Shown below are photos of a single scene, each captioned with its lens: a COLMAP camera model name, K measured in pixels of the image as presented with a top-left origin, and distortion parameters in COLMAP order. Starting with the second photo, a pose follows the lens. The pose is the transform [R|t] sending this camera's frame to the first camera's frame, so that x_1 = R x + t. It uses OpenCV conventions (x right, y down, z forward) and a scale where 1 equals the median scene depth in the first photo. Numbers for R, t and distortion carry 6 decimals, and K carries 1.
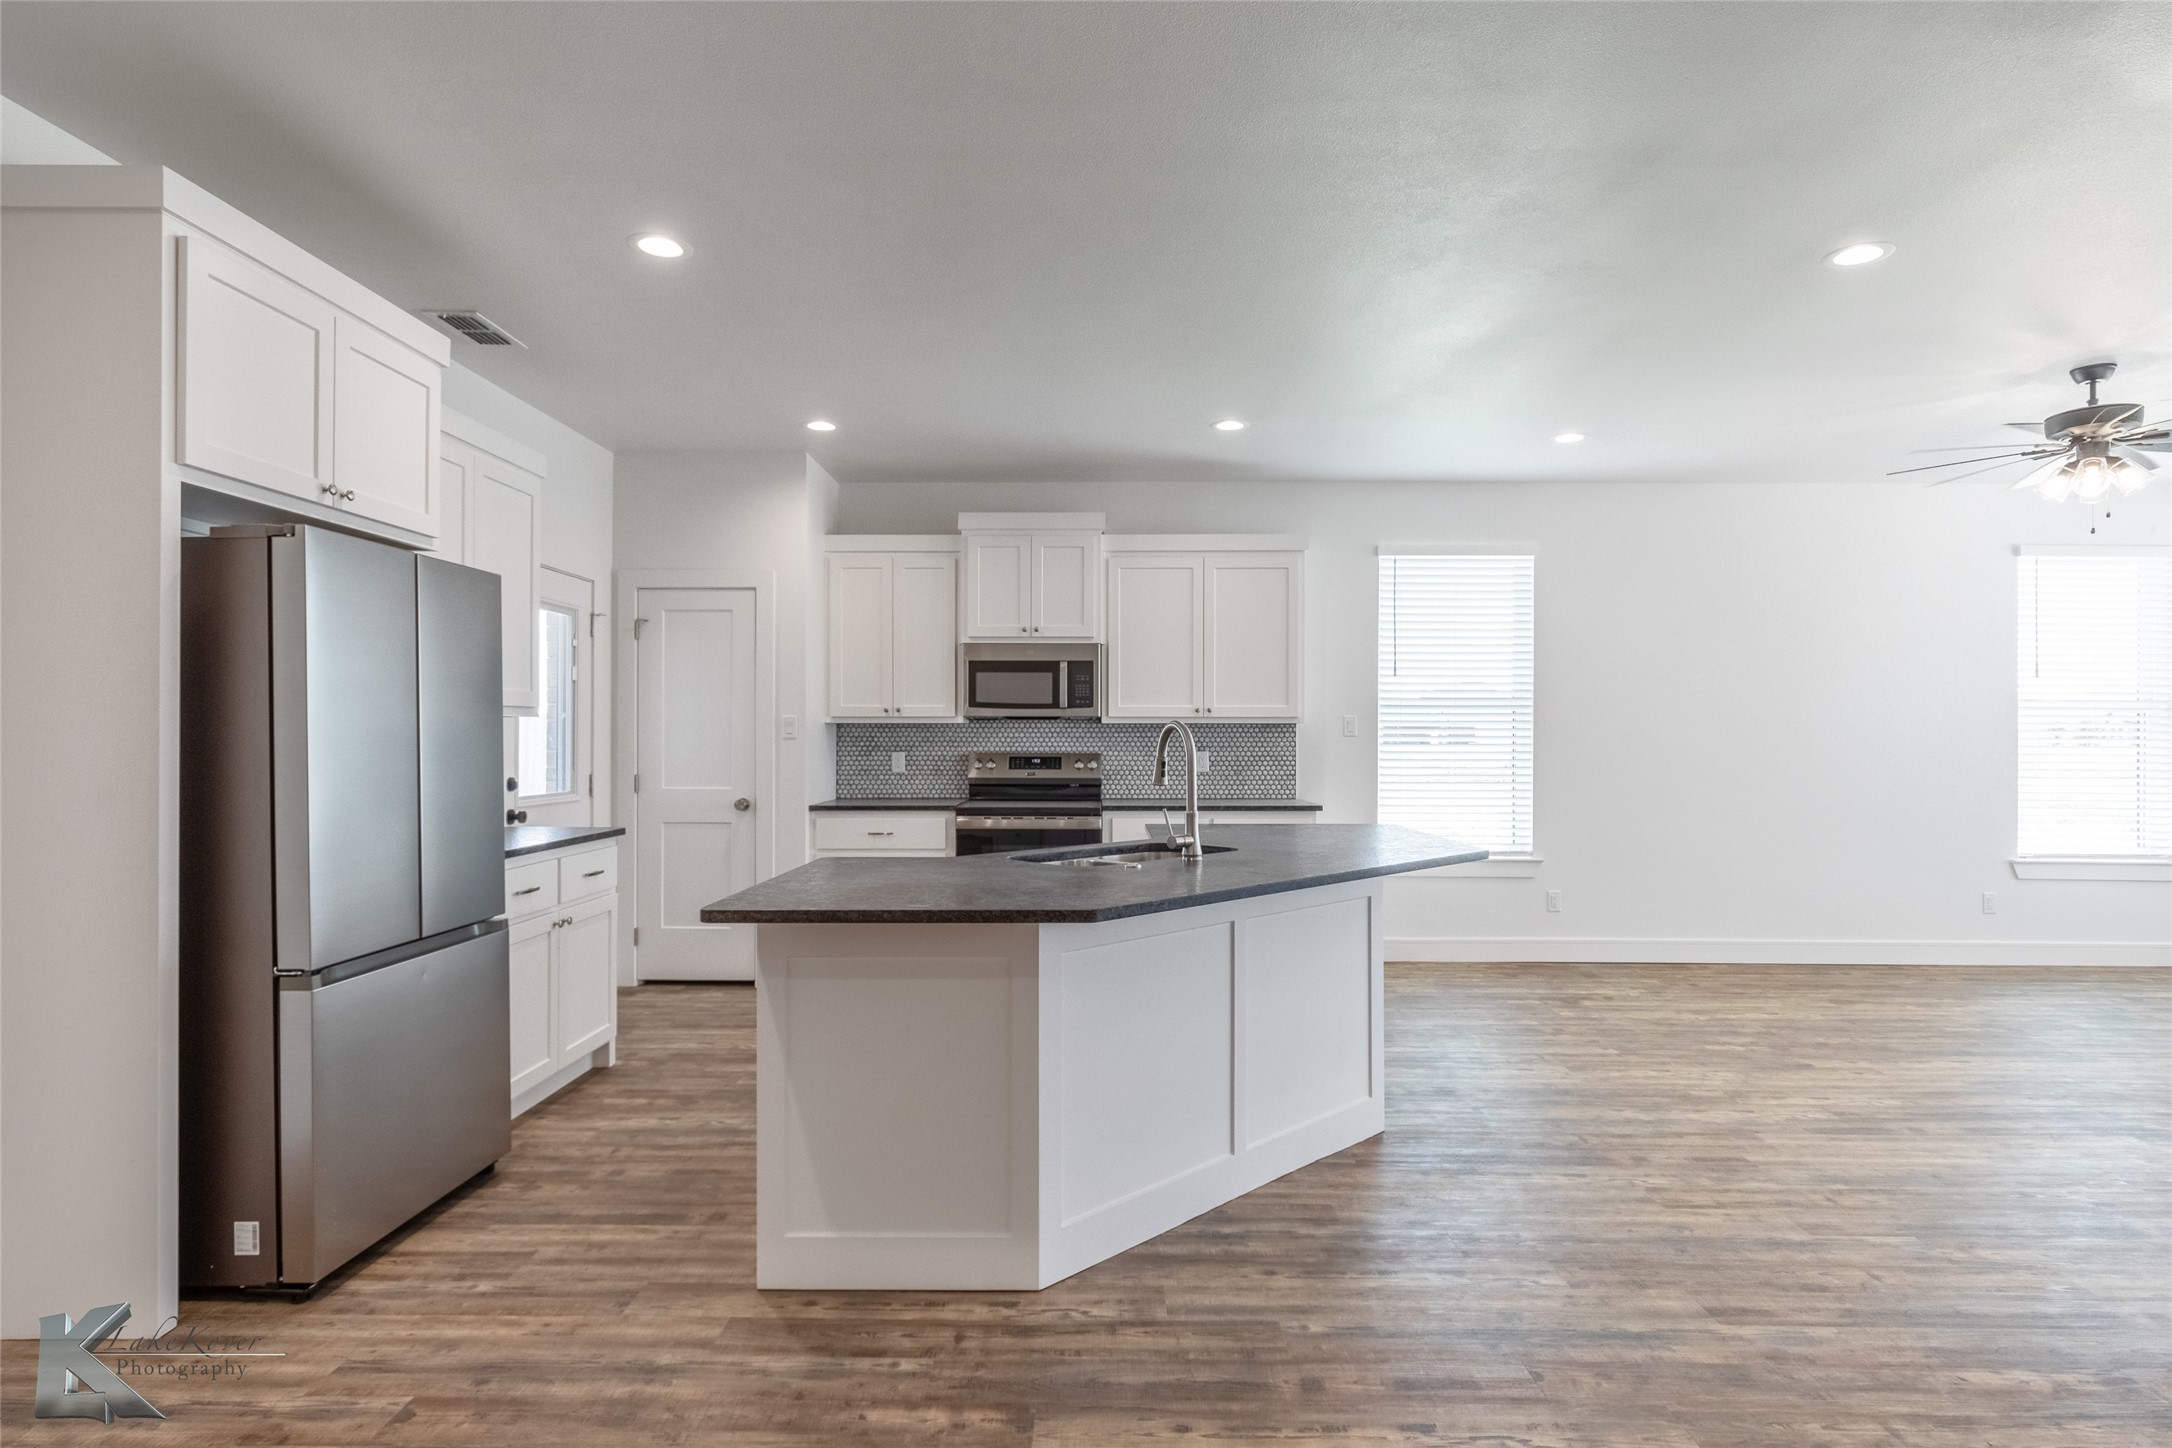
lens RADIAL K [[1133.8, 0, 1105.8], [0, 1133.8, 735.2], [0, 0, 1]] dist [0.001617, 0.001052]
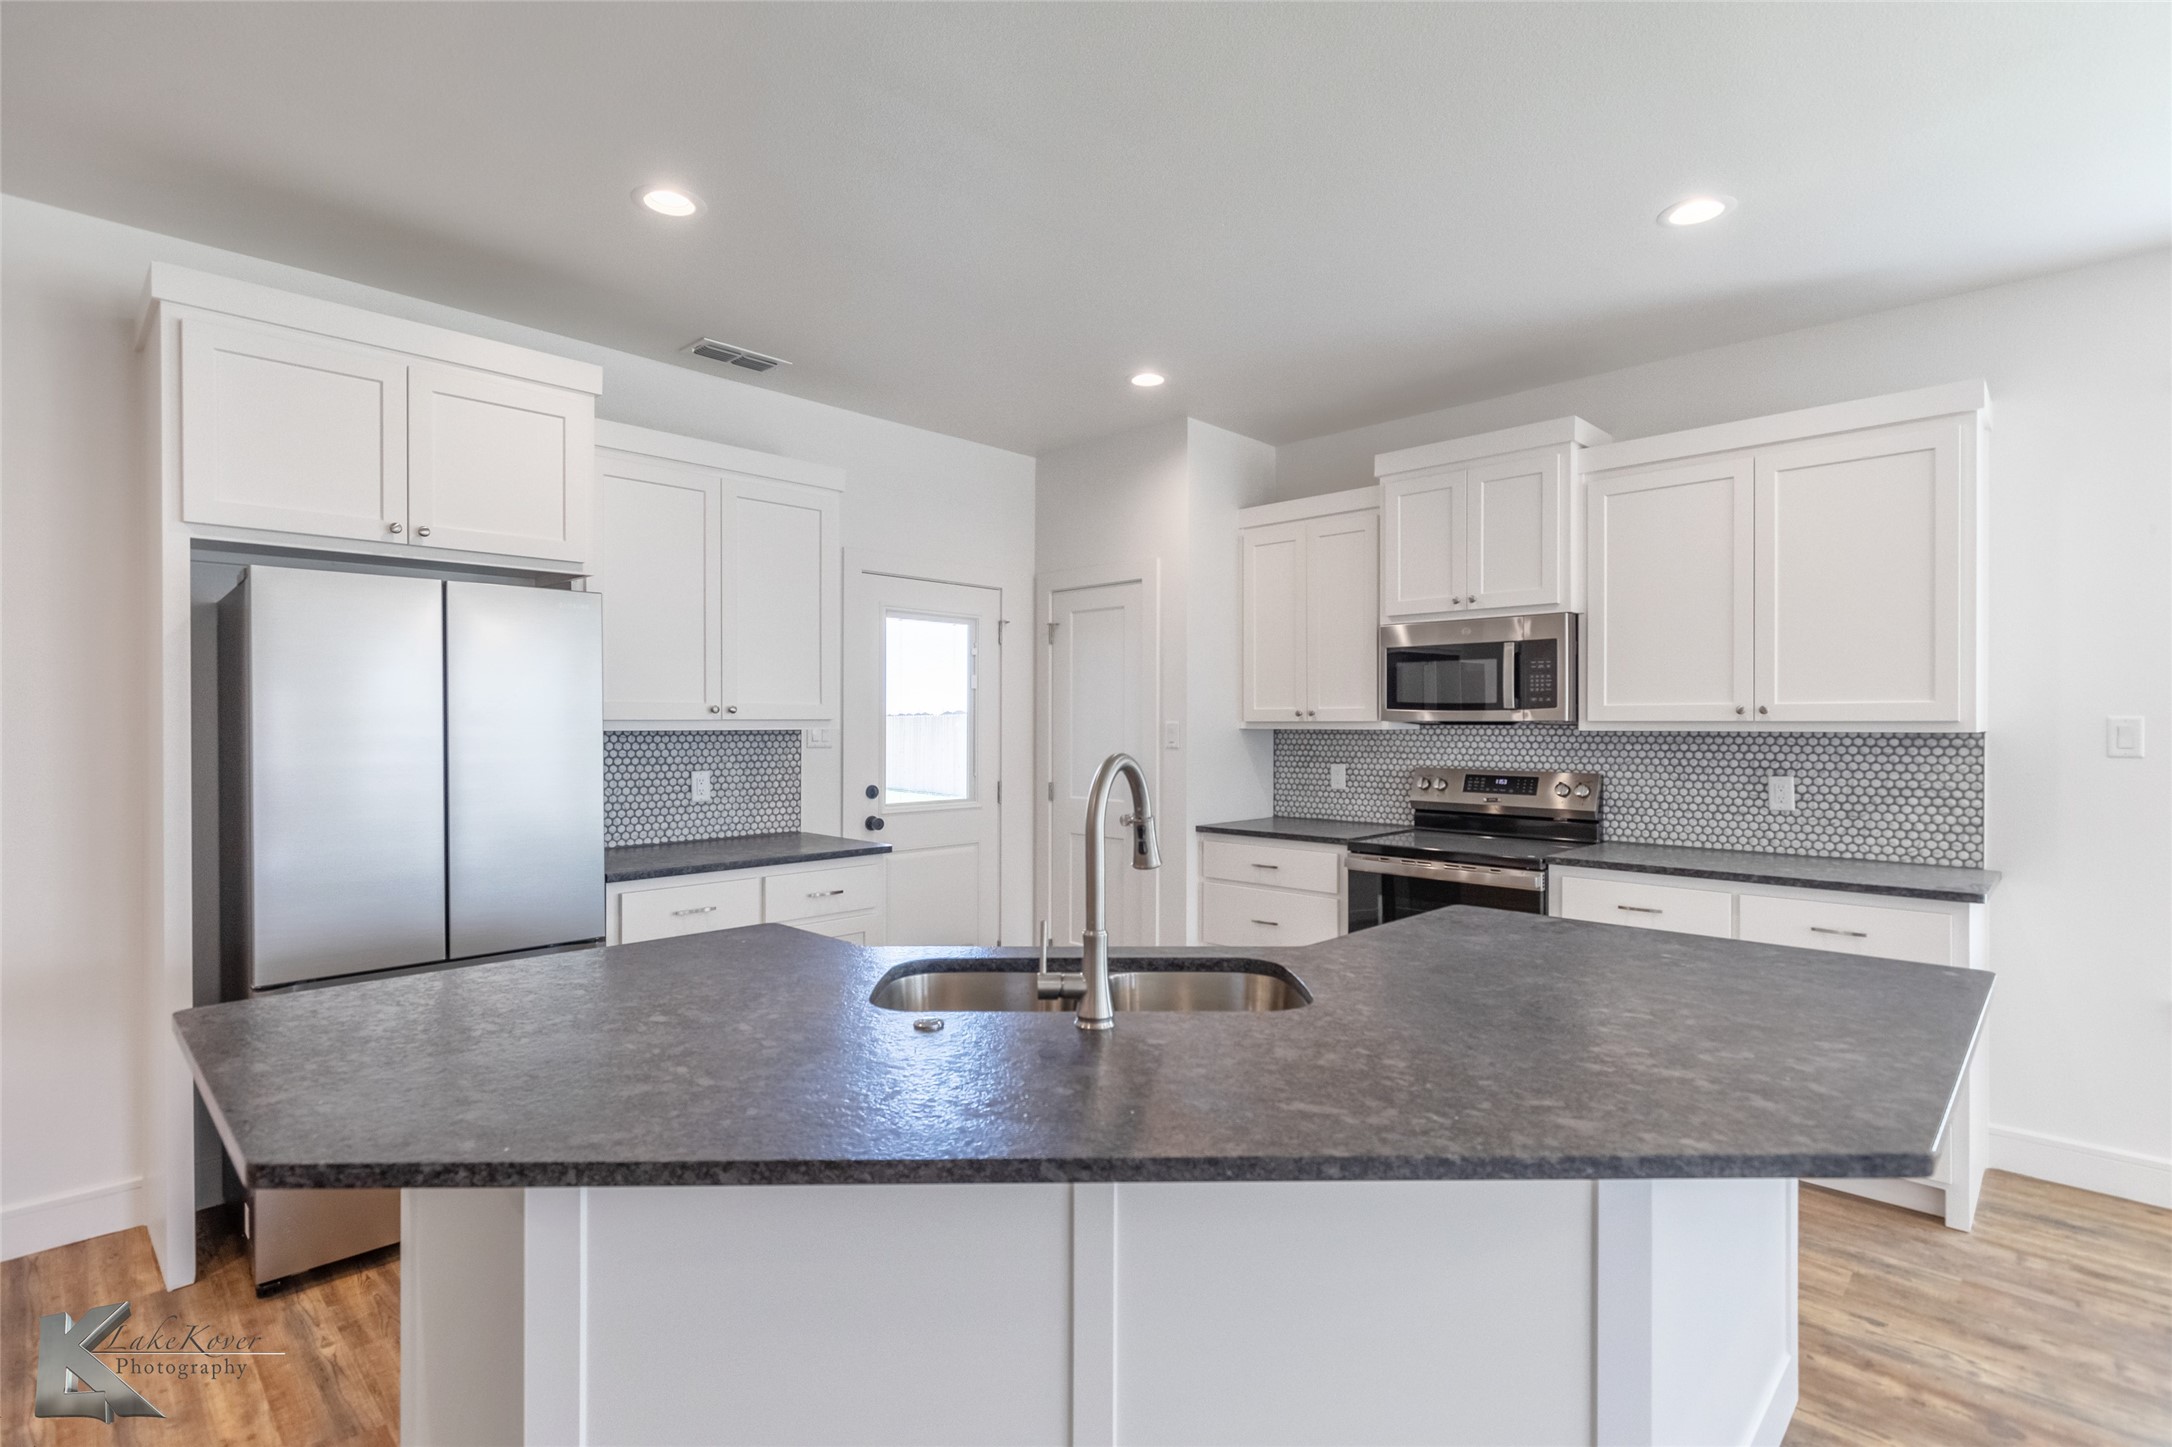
lens RADIAL K [[1000.9, 0, 1087.8], [0, 1000.9, 750.7], [0, 0, 1]] dist [-0.021727, 0.003401]
pose [[0.716616, 0.017504, -0.697248, 0.234779], [0.000780, 0.999664, 0.025897, -0.016697], [0.697467, -0.019102, 0.716362, 0.435585]]
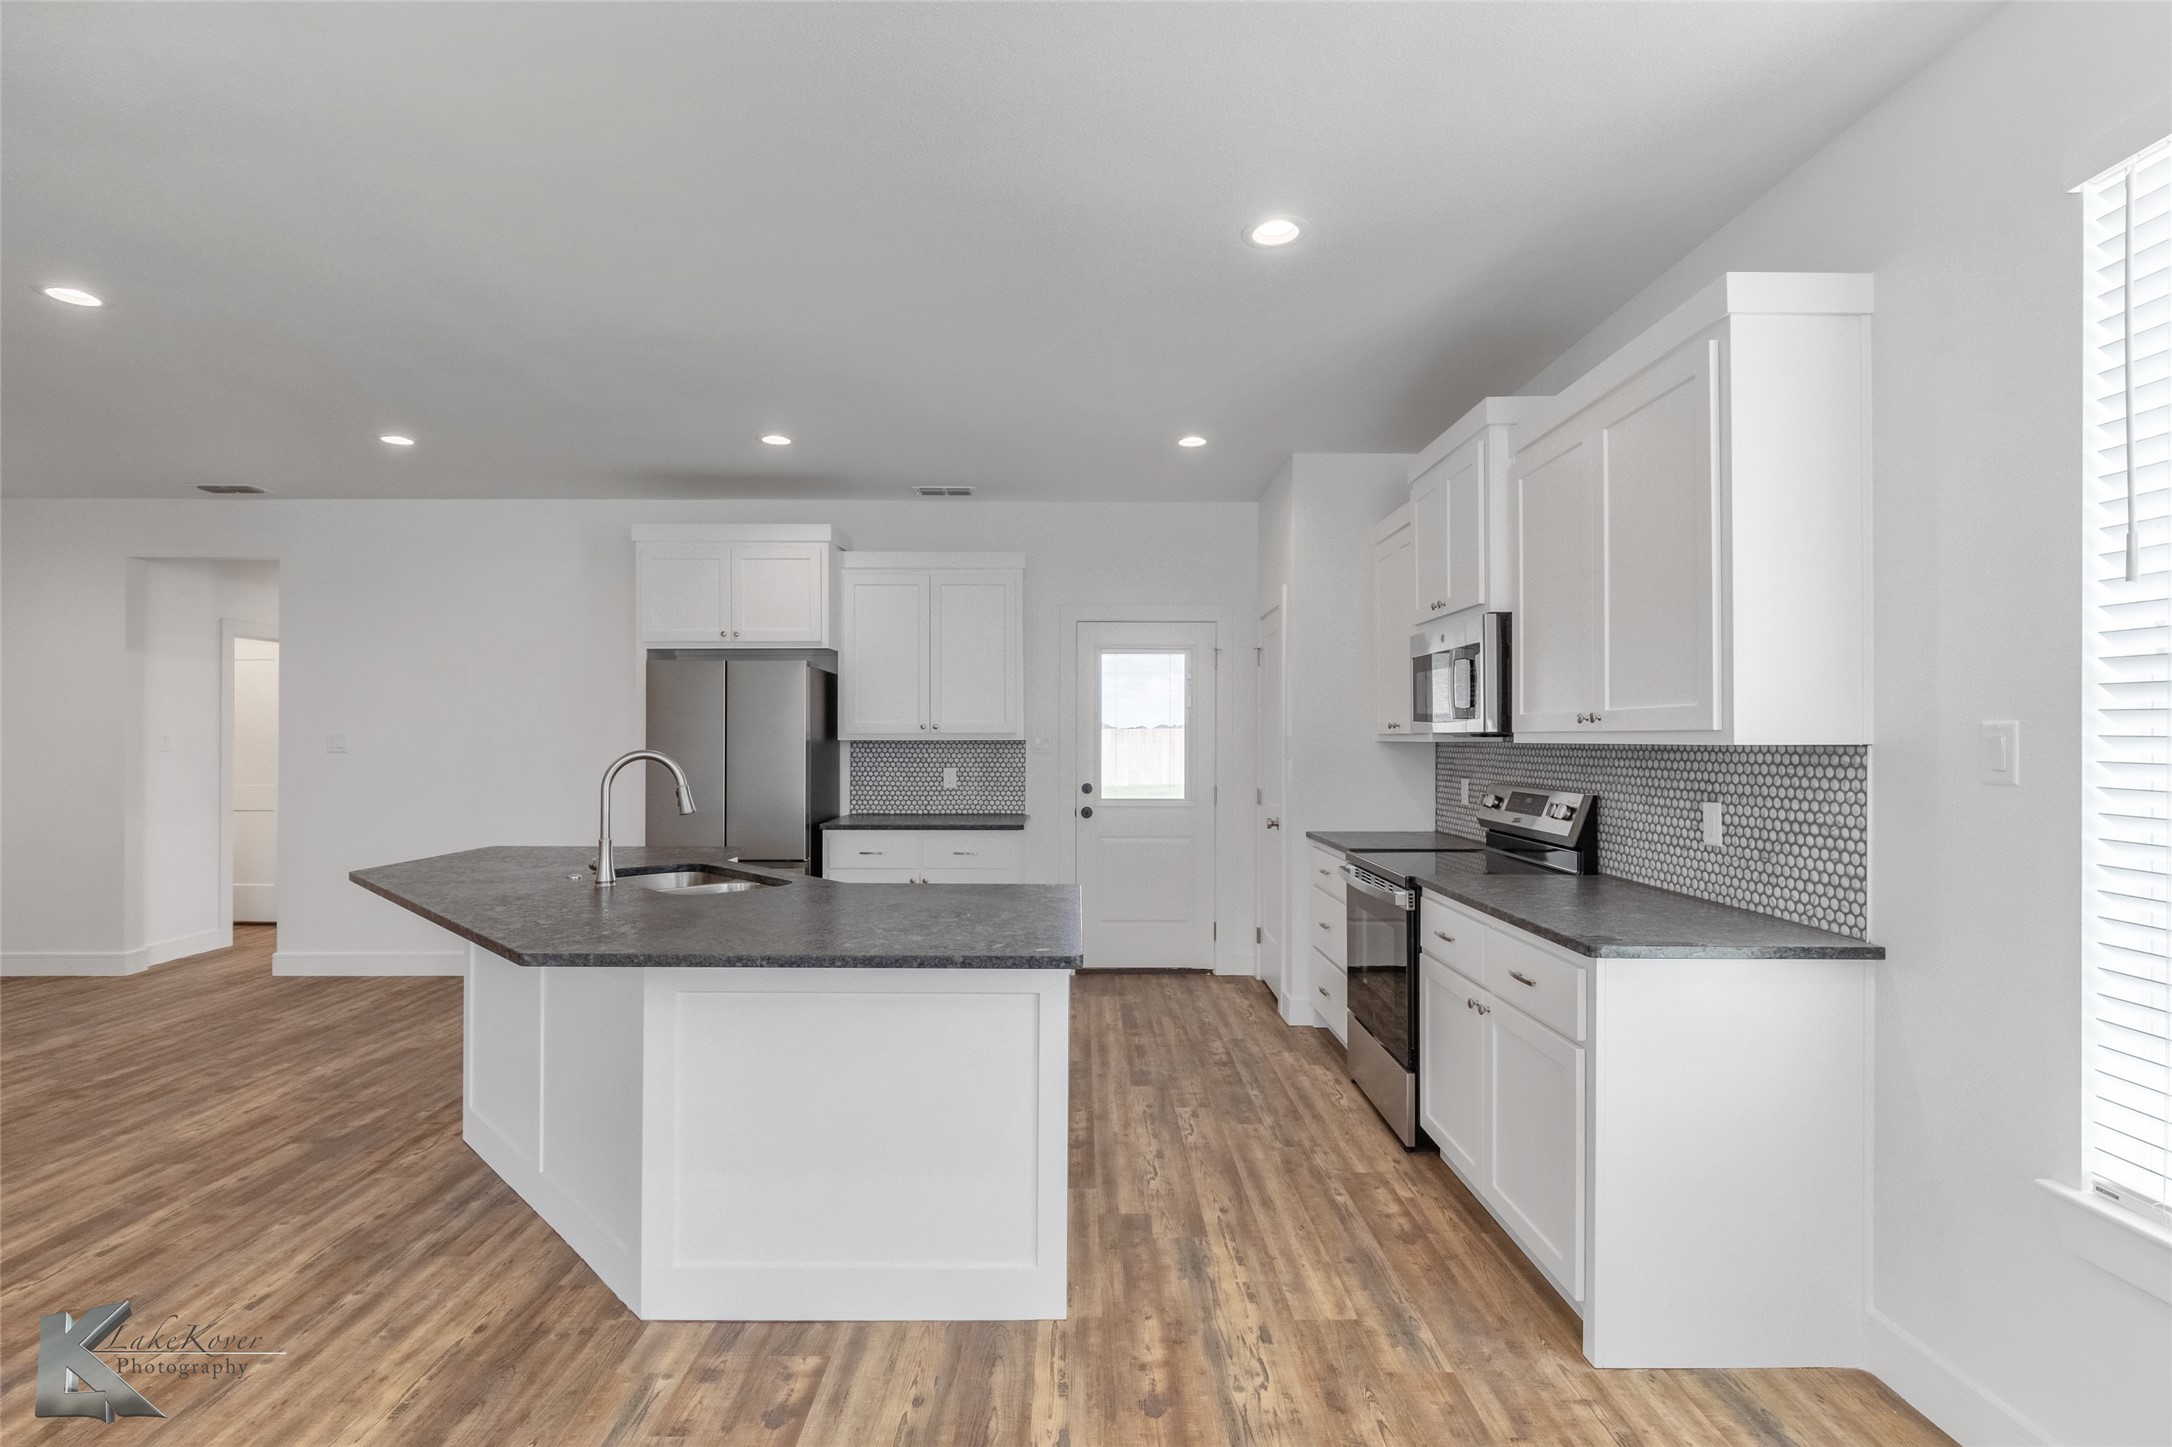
lens RADIAL K [[1000.9, 0, 1077.7], [0, 1000.9, 741.2], [0, 0, 1]] dist [-0.021727, 0.003401]
pose [[0.011167, 0.001905, -0.999936, 0.614357], [-0.002109, 0.999996, 0.001882, -0.014141], [0.999935, 0.002088, 0.011171, 0.890544]]
